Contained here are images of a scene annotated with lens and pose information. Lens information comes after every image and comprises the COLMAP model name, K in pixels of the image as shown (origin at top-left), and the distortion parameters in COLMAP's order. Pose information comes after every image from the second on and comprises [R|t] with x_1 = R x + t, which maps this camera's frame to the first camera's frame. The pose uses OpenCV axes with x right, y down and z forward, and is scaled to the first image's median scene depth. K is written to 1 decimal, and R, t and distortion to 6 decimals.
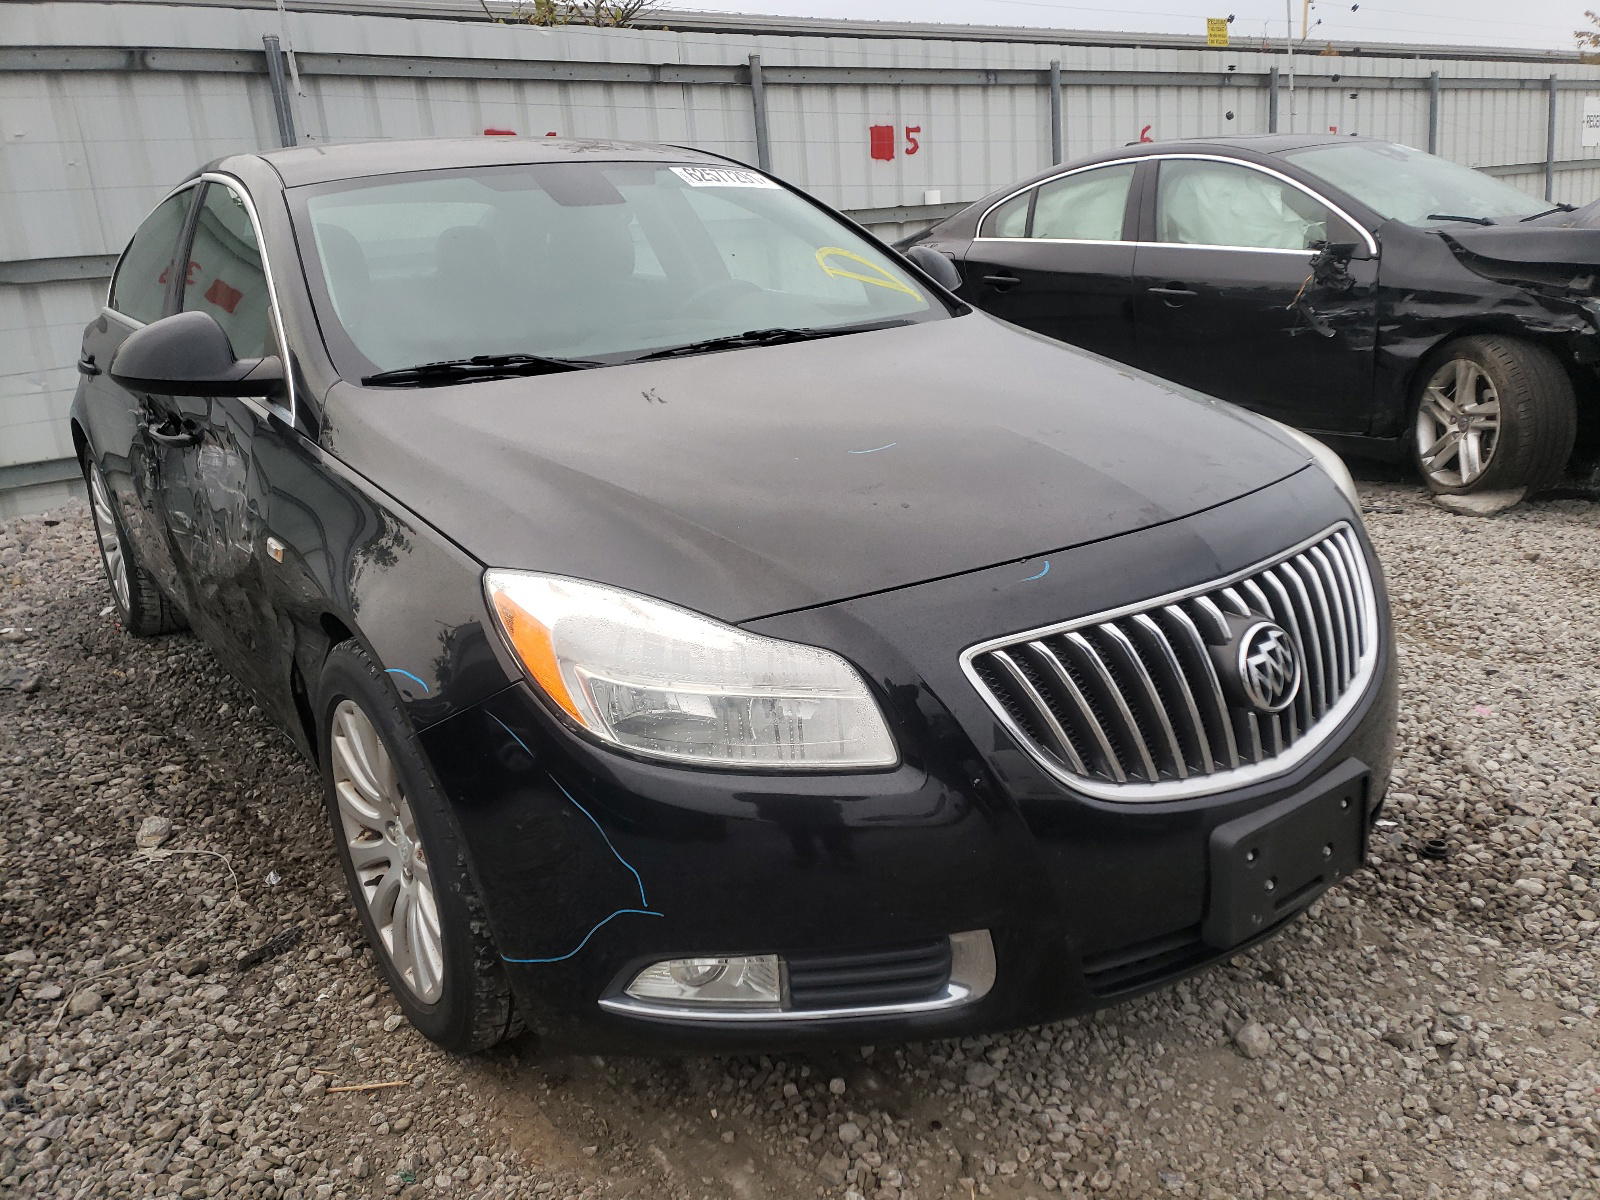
lens RADIAL K [[1200.1, 0, 812.0], [0, 1200.1, 603.8], [0, 0, 1]] dist [0.039292, -0.016465]
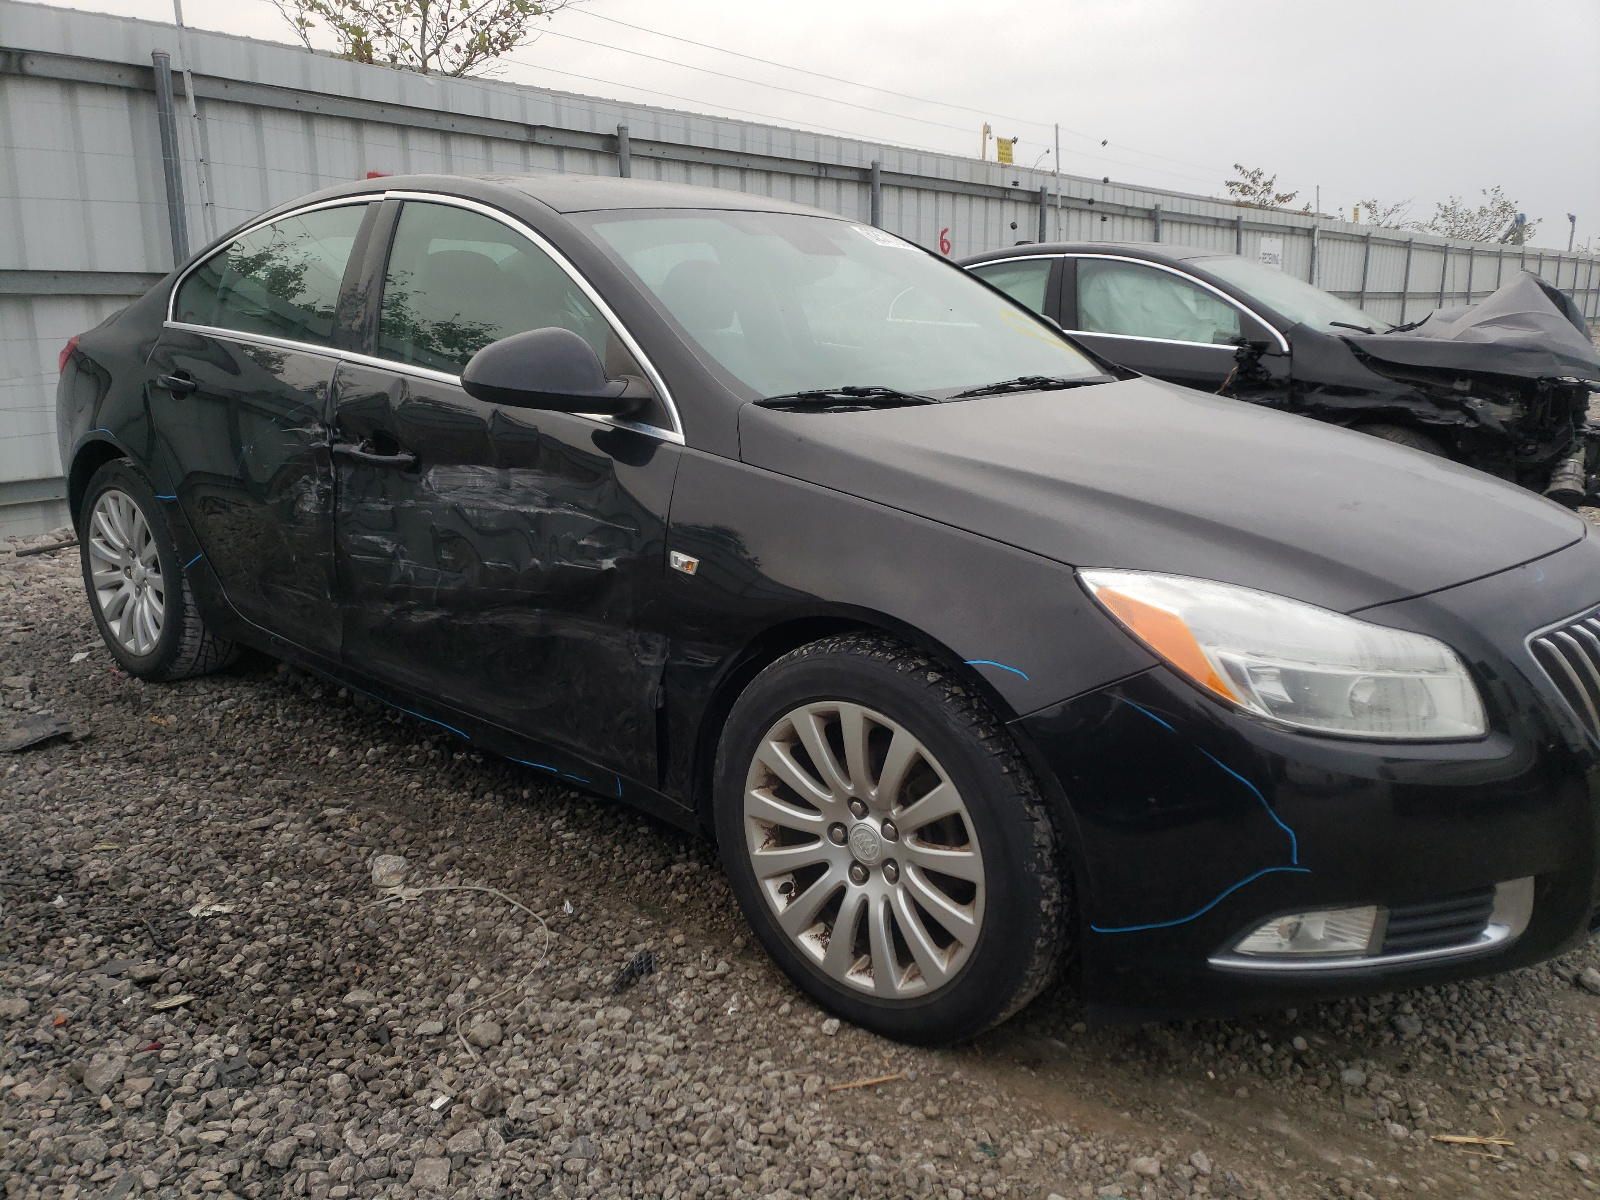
lens RADIAL K [[1200.1, 0, 831.5], [0, 1200.1, 592.3], [0, 0, 1]] dist [0.039292, -0.016465]
pose [[0.971056, 0.012257, 0.238537, -0.260932], [0.004689, 0.997512, -0.070344, 0.023765], [-0.238806, 0.069426, 0.968582, -0.003040]]
